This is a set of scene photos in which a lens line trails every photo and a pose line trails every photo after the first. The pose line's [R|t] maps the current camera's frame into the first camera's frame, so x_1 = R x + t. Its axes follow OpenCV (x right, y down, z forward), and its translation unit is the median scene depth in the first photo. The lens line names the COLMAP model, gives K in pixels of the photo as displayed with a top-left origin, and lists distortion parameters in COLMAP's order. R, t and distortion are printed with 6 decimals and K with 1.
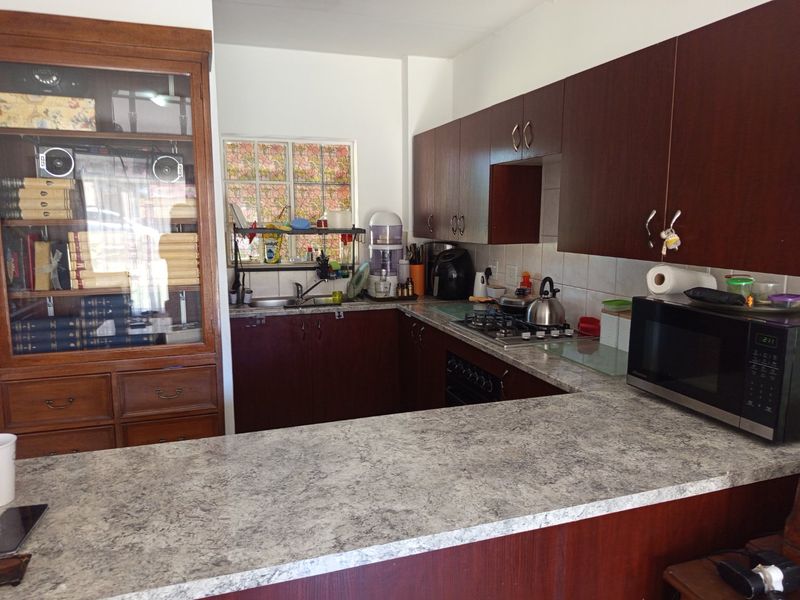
lens RADIAL K [[556.0, 0, 408.3], [0, 556.0, 306.4], [0, 0, 1]] dist [-0.031614, -0.000359]
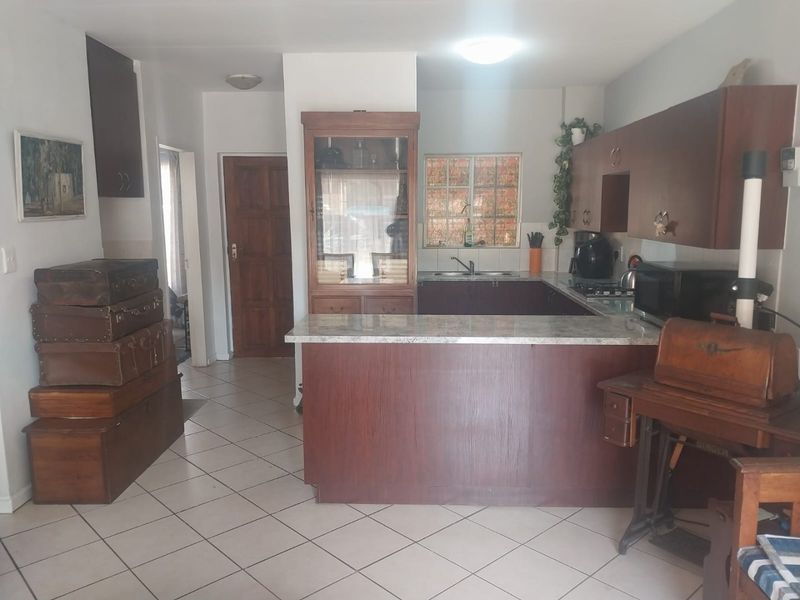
lens RADIAL K [[634.9, 0, 400.0], [0, 634.9, 300.0], [0, 0, 1]] dist [0.120440, -0.186213]
pose [[0.928355, 0.047414, -0.368659, 0.407420], [-0.053381, 0.998556, -0.005997, 0.135330], [0.367843, 0.025246, 0.929545, -0.960587]]
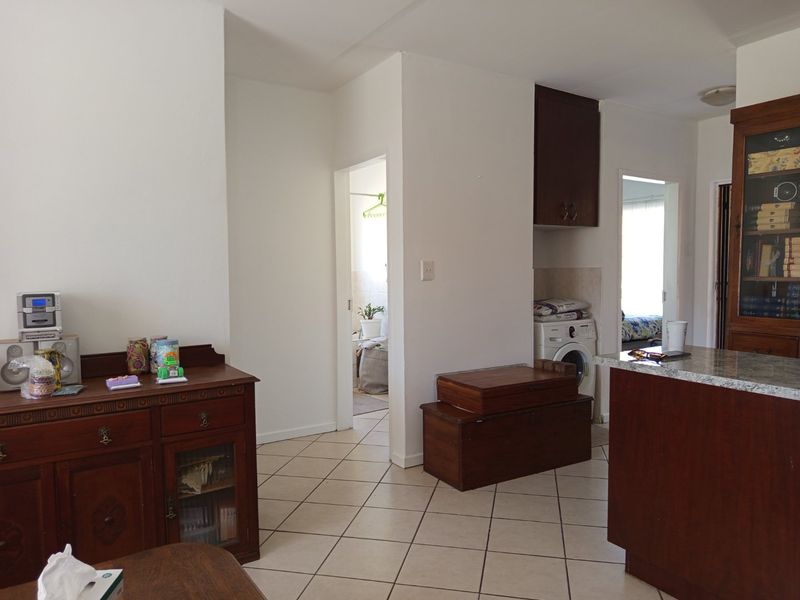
lens RADIAL K [[556.0, 0, 408.3], [0, 556.0, 306.4], [0, 0, 1]] dist [-0.031614, -0.000359]
pose [[0.215989, 0.060914, -0.974494, 0.591877], [-0.146963, 0.988710, 0.029230, 0.148536], [0.965272, 0.136902, 0.222503, -0.272460]]
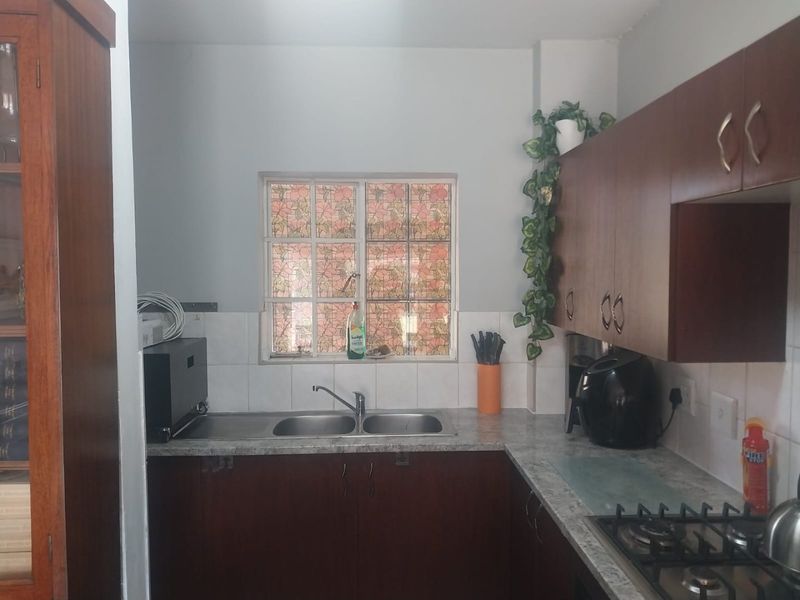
lens RADIAL K [[628.2, 0, 400.0], [0, 628.2, 300.0], [0, 0, 1]] dist [0.010534, 0.001735]
pose [[0.956126, 0.010235, -0.292777, 0.115637], [-0.042020, 0.993847, -0.102481, -0.143658], [0.289927, 0.110287, 0.950673, 0.568025]]
